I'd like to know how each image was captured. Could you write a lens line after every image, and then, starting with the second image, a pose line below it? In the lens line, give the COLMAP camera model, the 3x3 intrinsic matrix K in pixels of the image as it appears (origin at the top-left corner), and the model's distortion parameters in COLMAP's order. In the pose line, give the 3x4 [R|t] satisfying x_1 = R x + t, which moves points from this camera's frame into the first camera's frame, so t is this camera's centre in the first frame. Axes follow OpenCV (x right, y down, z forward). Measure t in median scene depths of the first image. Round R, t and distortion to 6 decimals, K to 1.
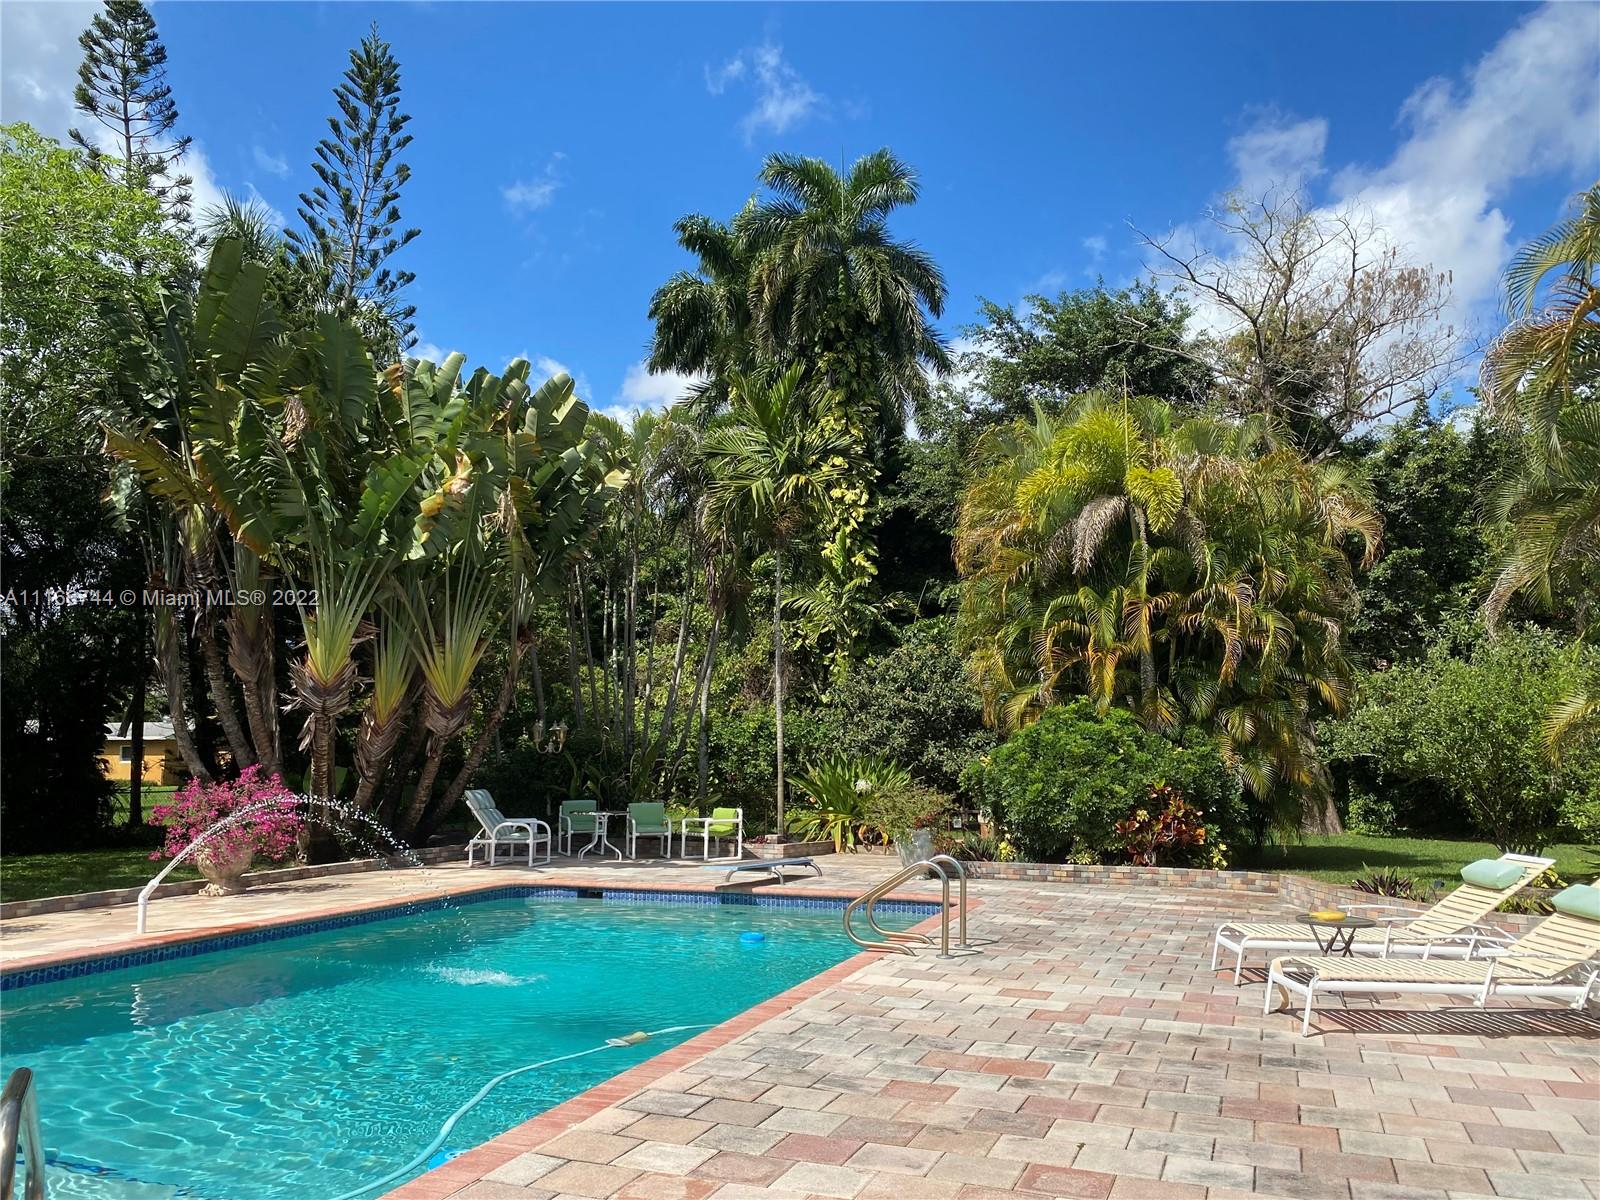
lens RADIAL K [[1223.7, 0, 793.5], [0, 1223.7, 598.2], [0, 0, 1]] dist [0.054594, -0.094286]
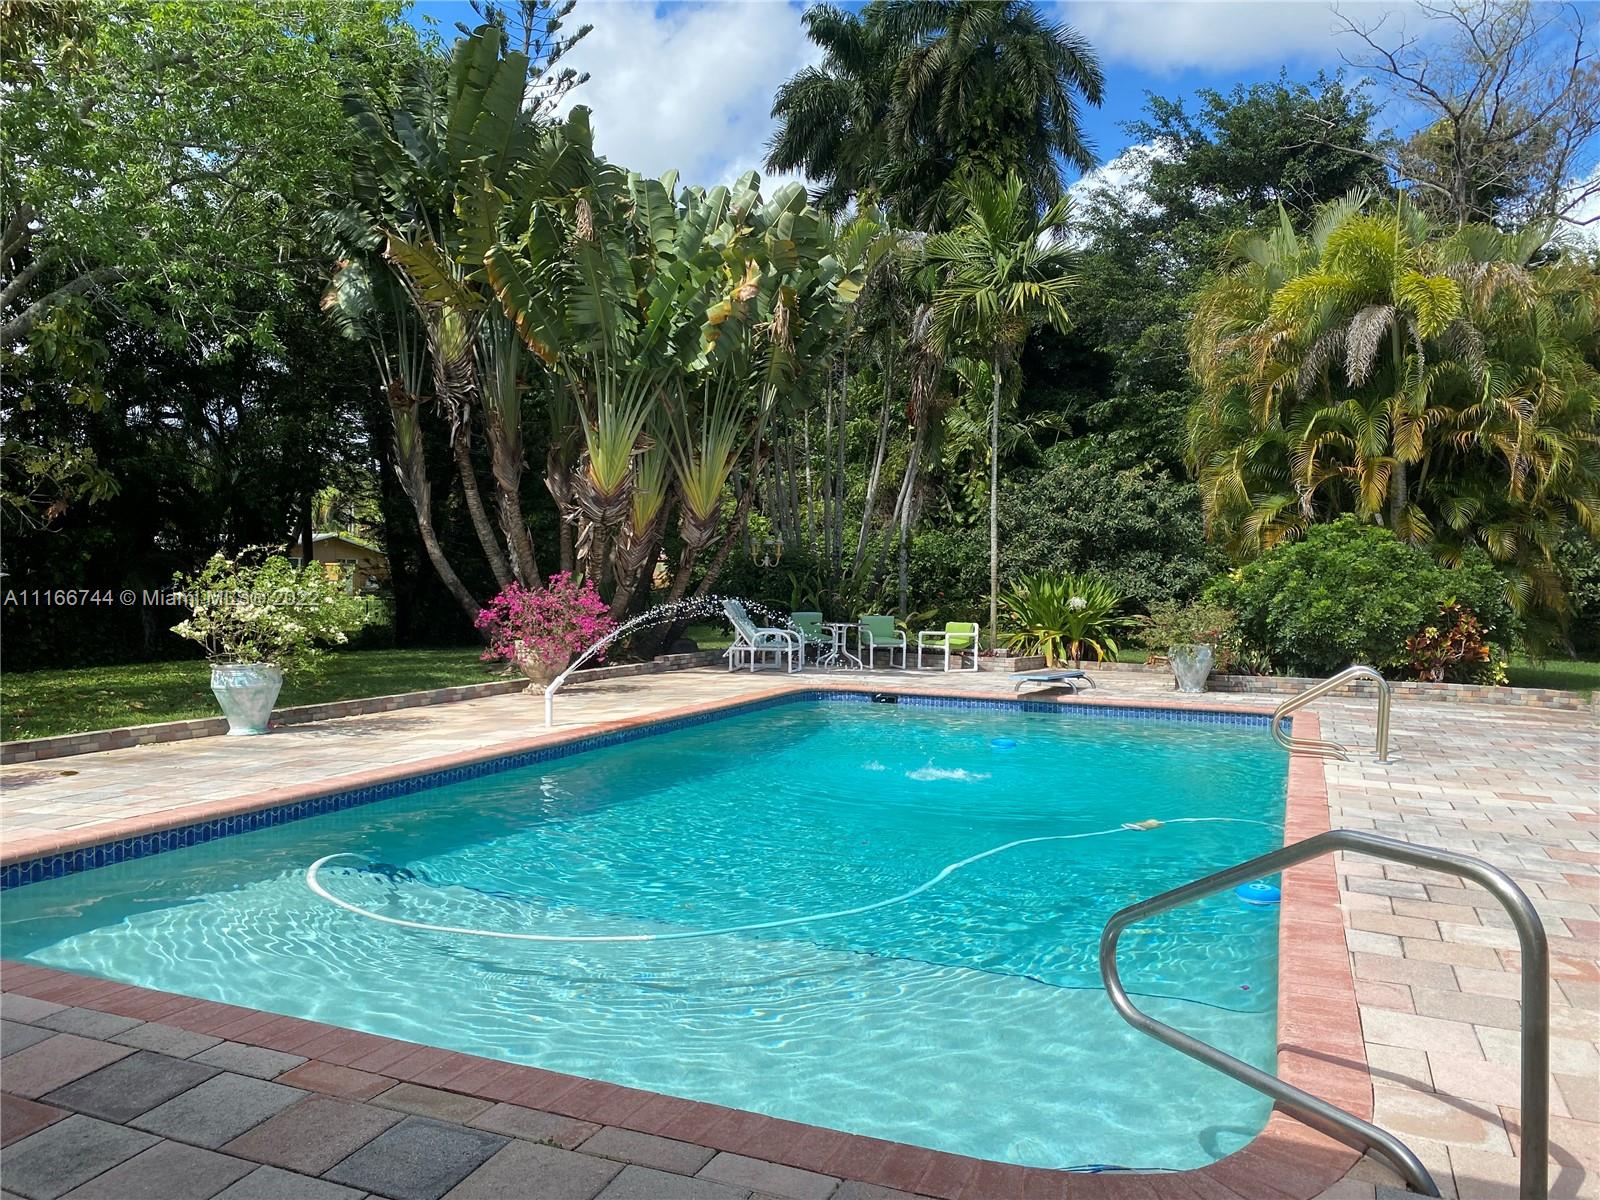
lens RADIAL K [[1221.0, 0, 798.6], [0, 1221.0, 607.1], [0, 0, 1]] dist [0.118441, -0.239487]
pose [[0.999137, 0.013219, -0.039380, -0.161301], [-0.007105, 0.988425, 0.151544, 0.006615], [0.040927, -0.151134, 0.987666, -0.007840]]
